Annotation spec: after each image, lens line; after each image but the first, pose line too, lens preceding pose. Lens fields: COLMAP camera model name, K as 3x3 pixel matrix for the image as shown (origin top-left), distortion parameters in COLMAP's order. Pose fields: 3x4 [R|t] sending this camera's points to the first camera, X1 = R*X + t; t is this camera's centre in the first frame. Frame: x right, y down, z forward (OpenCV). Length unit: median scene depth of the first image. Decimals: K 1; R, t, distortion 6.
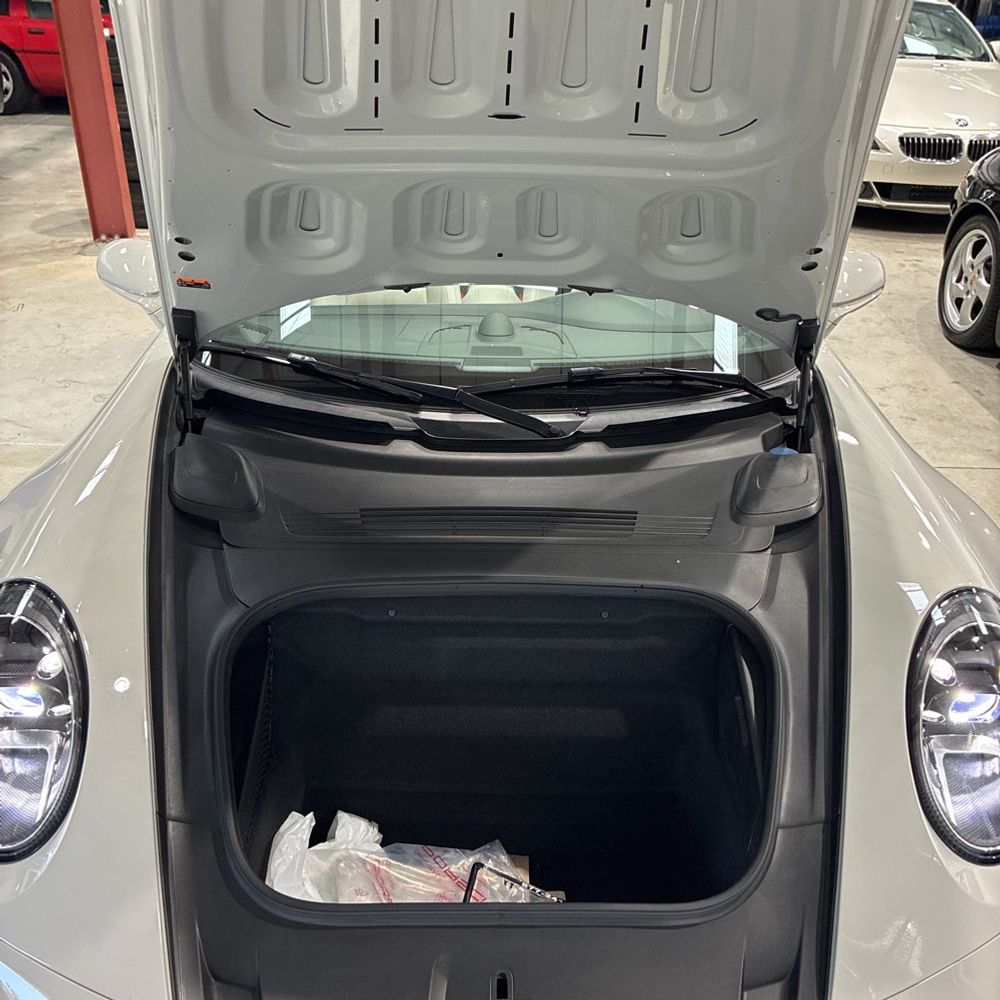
lens RADIAL K [[1020.0, 0, 495.0], [0, 1020.0, 504.8], [0, 0, 1]] dist [0.007195, -0.005752]
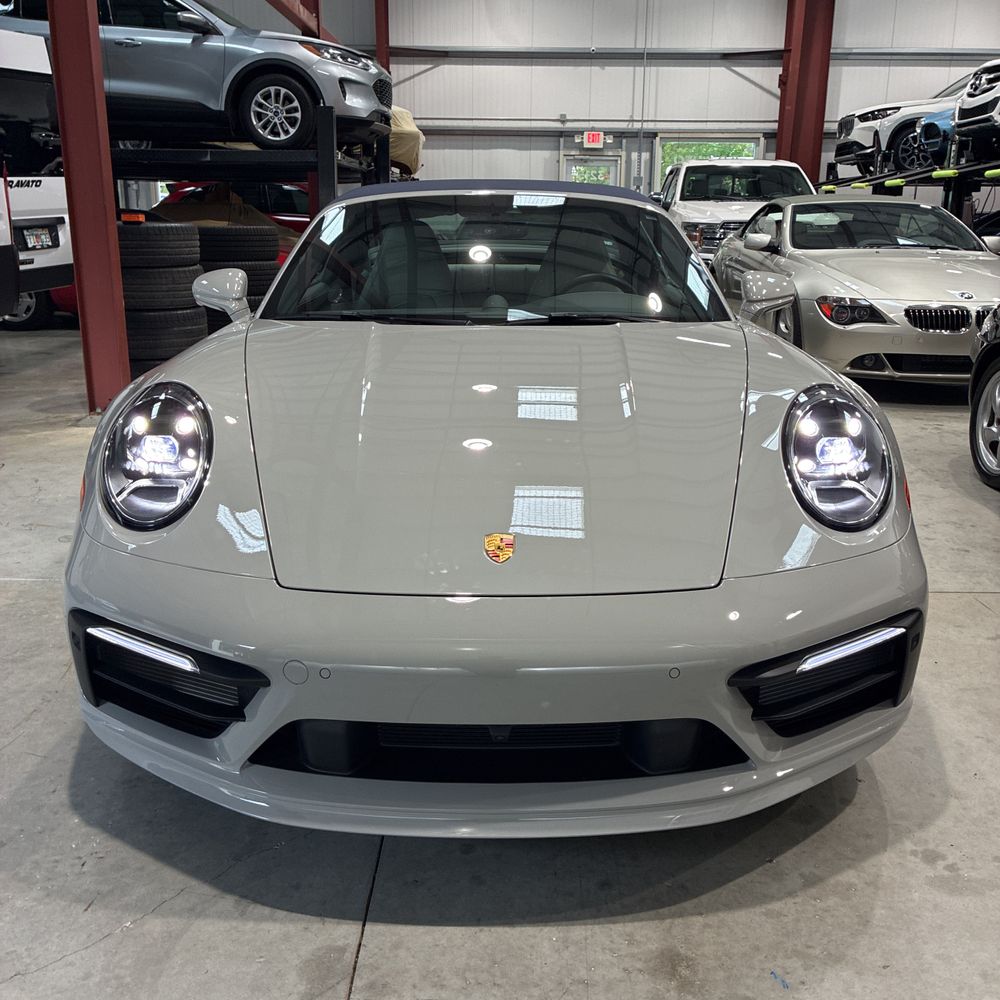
lens RADIAL K [[1018.9, 0, 500.2], [0, 1018.9, 491.8], [0, 0, 1]] dist [-0.001311, 0.019939]
pose [[0.999895, -0.013094, -0.006161, 0.004162], [0.011109, 0.967386, -0.253064, 0.064489], [0.009274, 0.252969, 0.967430, 0.083667]]
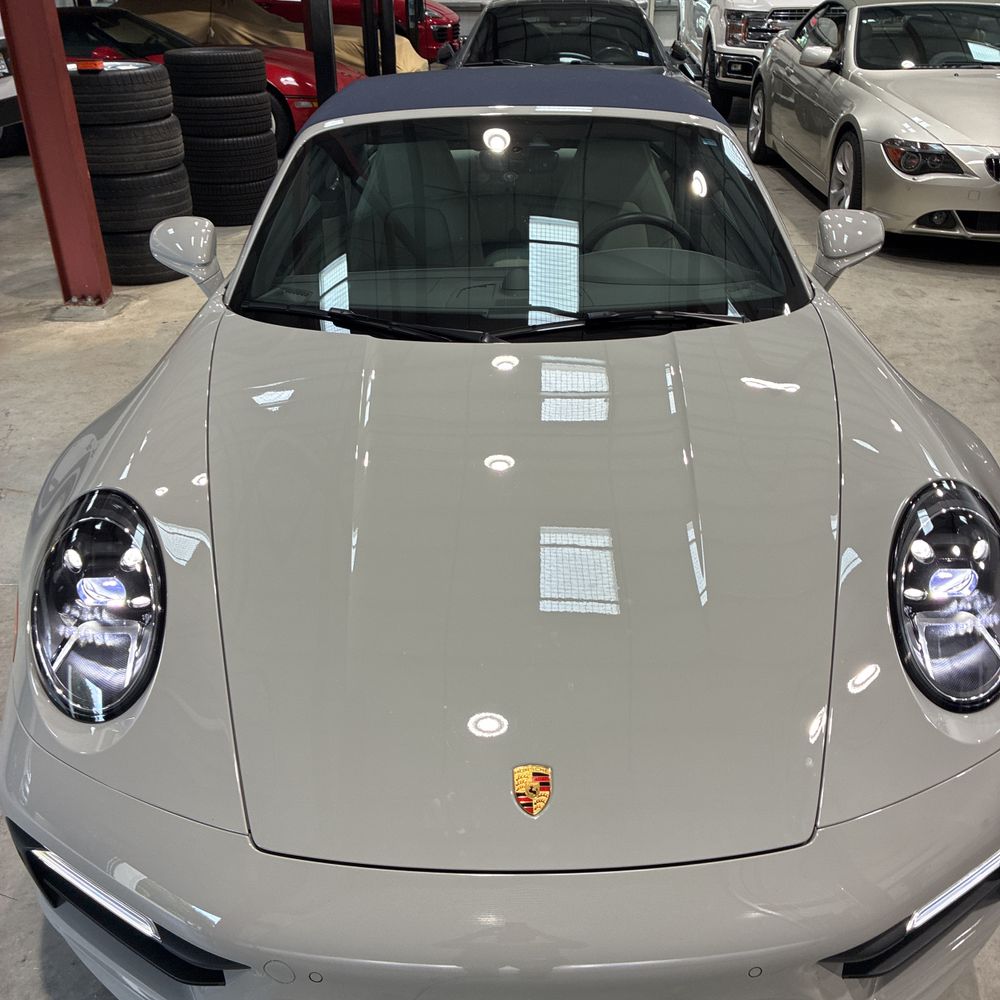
lens RADIAL K [[1009.8, 0, 504.8], [0, 1009.8, 498.4], [0, 0, 1]] dist [0.025835, -0.024458]
pose [[0.999496, -0.019989, -0.024671, 0.003045], [0.019465, 0.999583, -0.021334, -0.066241], [0.025087, 0.020843, 0.999468, 0.145132]]
